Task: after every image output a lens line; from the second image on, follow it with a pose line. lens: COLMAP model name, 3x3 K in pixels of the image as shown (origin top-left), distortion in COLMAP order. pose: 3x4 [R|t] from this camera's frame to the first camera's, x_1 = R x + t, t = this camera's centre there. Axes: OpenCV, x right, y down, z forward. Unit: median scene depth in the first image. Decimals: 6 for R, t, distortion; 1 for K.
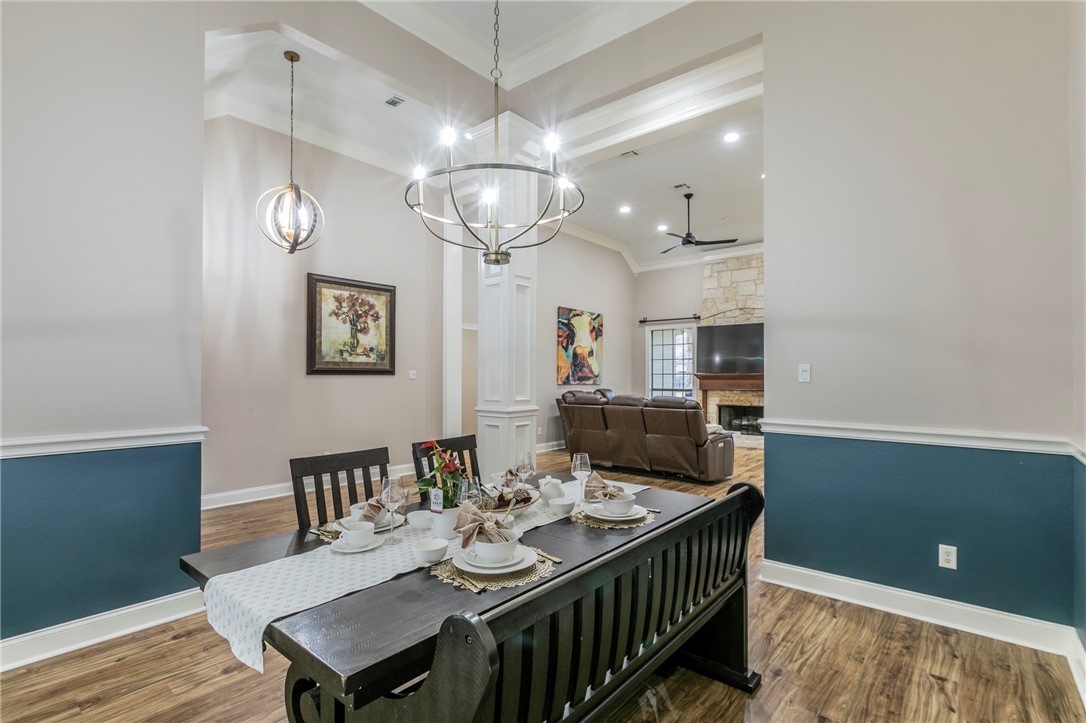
lens RADIAL K [[509.3, 0, 548.7], [0, 509.3, 369.0], [0, 0, 1]] dist [-0.022749, 0.000448]
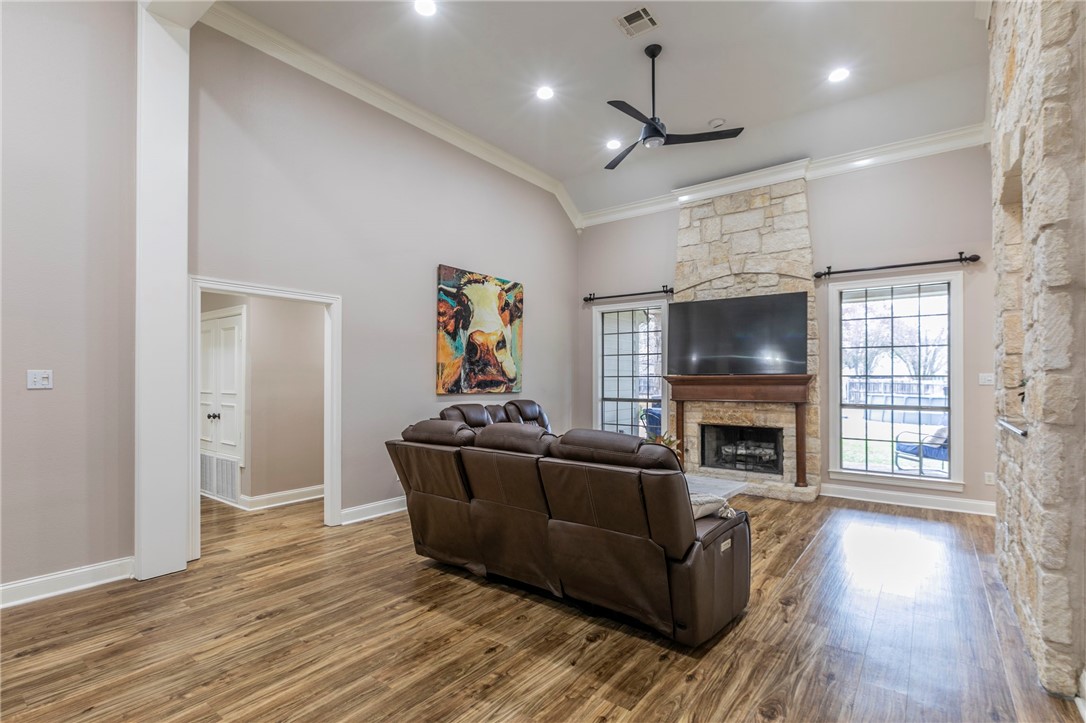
lens RADIAL K [[509.3, 0, 532.2], [0, 509.3, 379.1], [0, 0, 1]] dist [-0.022749, 0.000448]
pose [[0.999724, -0.002182, 0.023392, 0.107383], [0.001857, 0.999902, 0.013892, 0.003962], [-0.023420, -0.013845, 0.999630, 0.370198]]
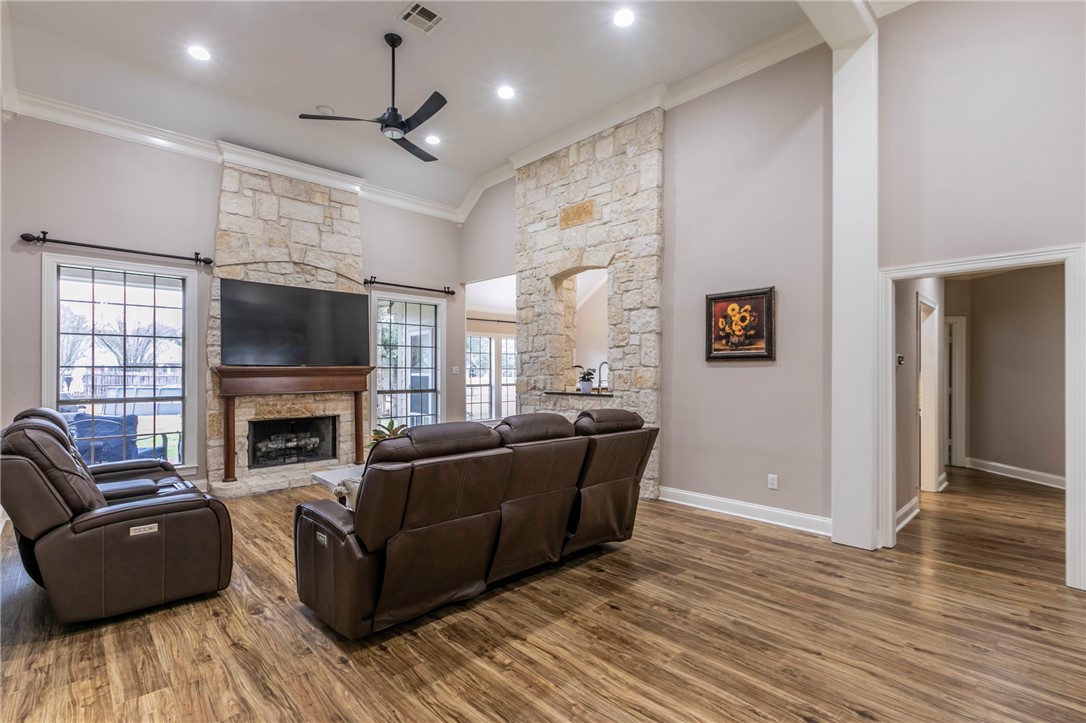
lens RADIAL K [[493.9, 0, 550.3], [0, 493.9, 368.7], [0, 0, 1]] dist [0.005083, 0.000450]
pose [[0.129140, 0.000913, 0.991626, -0.186383], [-0.014092, 0.999900, 0.000914, 0.006239], [-0.991526, -0.014092, 0.129140, 0.617342]]
